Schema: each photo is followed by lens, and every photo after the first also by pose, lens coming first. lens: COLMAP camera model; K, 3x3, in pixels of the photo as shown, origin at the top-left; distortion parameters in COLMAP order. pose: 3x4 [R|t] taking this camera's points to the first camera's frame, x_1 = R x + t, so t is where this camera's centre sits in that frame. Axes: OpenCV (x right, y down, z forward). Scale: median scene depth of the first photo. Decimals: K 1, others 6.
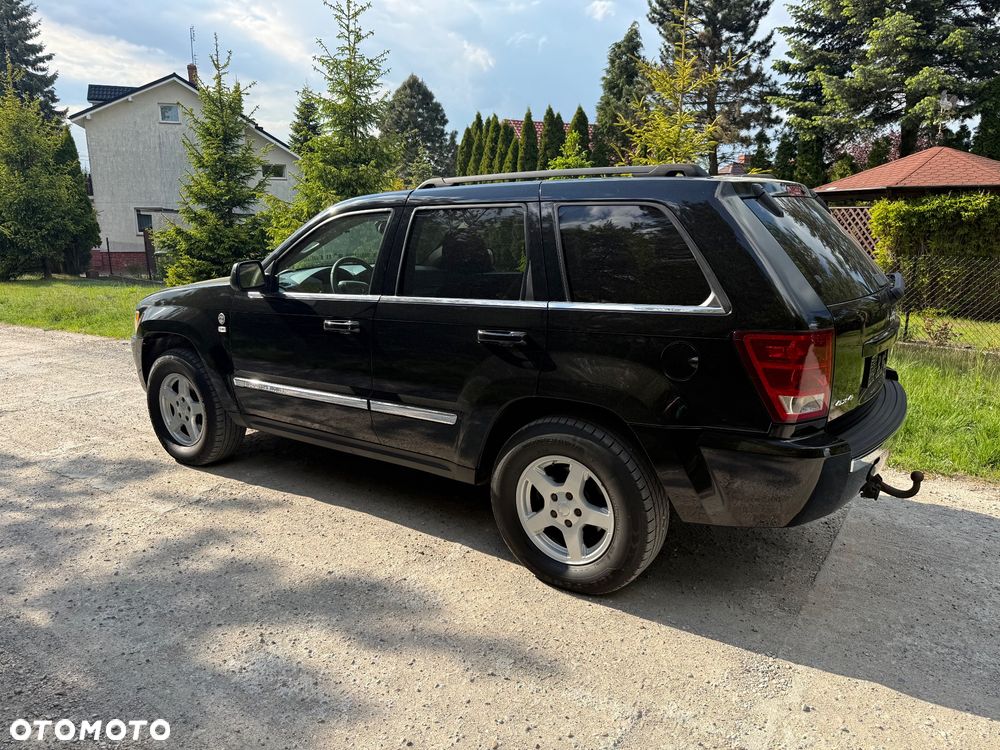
lens RADIAL K [[739.0, 0, 503.0], [0, 739.0, 379.6], [0, 0, 1]] dist [0.002027, -0.007126]
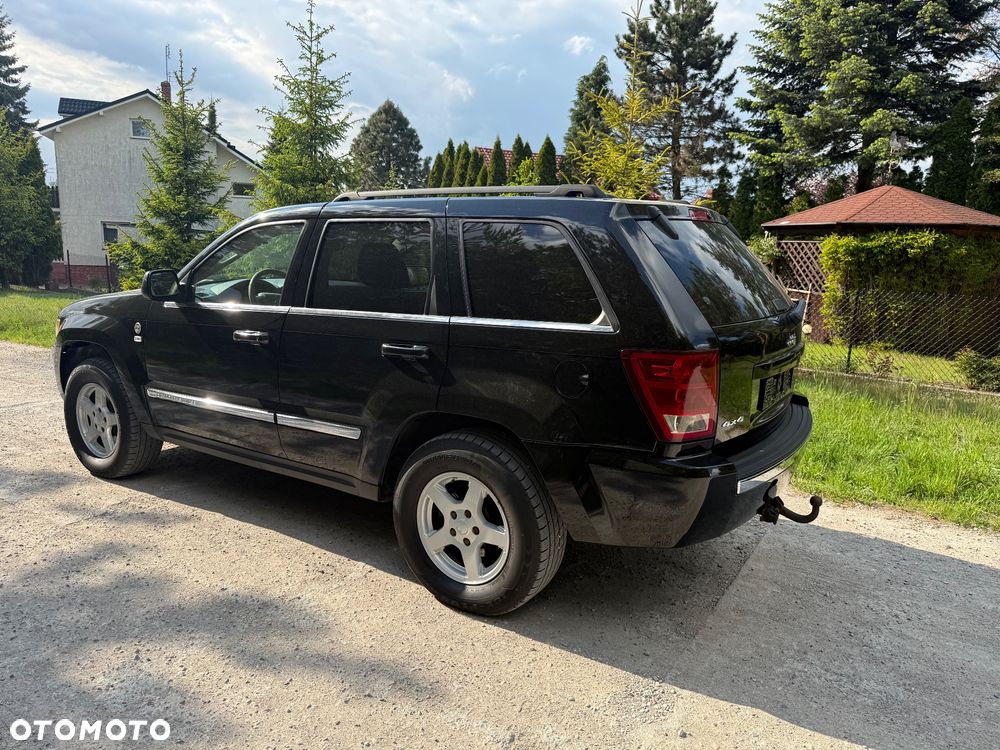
lens RADIAL K [[738.8, 0, 496.2], [0, 738.8, 375.2], [0, 0, 1]] dist [0.009177, -0.016025]
pose [[0.999232, 0.025455, 0.029803, 0.020391], [-0.024233, 0.998879, -0.040657, 0.002641], [-0.030805, 0.039904, 0.998729, 0.001615]]
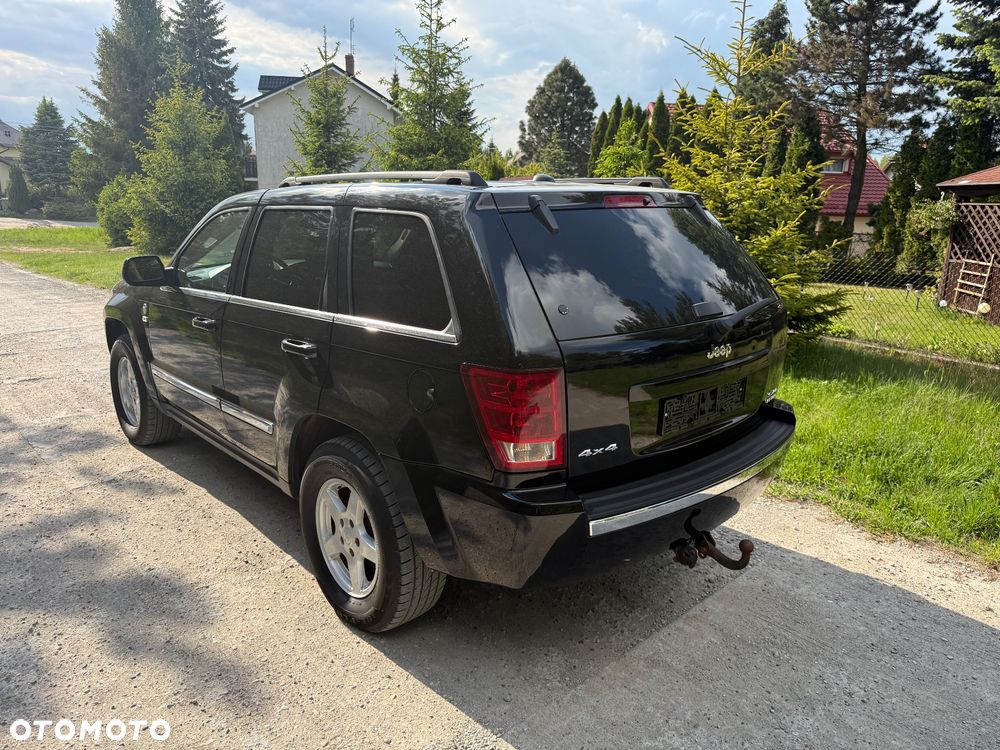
lens RADIAL K [[740.6, 0, 485.1], [0, 740.6, 371.2], [0, 0, 1]] dist [0.003183, -0.009968]
pose [[0.972897, 0.068095, -0.220985, 0.096903], [-0.066089, 0.997678, 0.016464, -0.013006], [0.221593, -0.001413, 0.975138, 0.026387]]
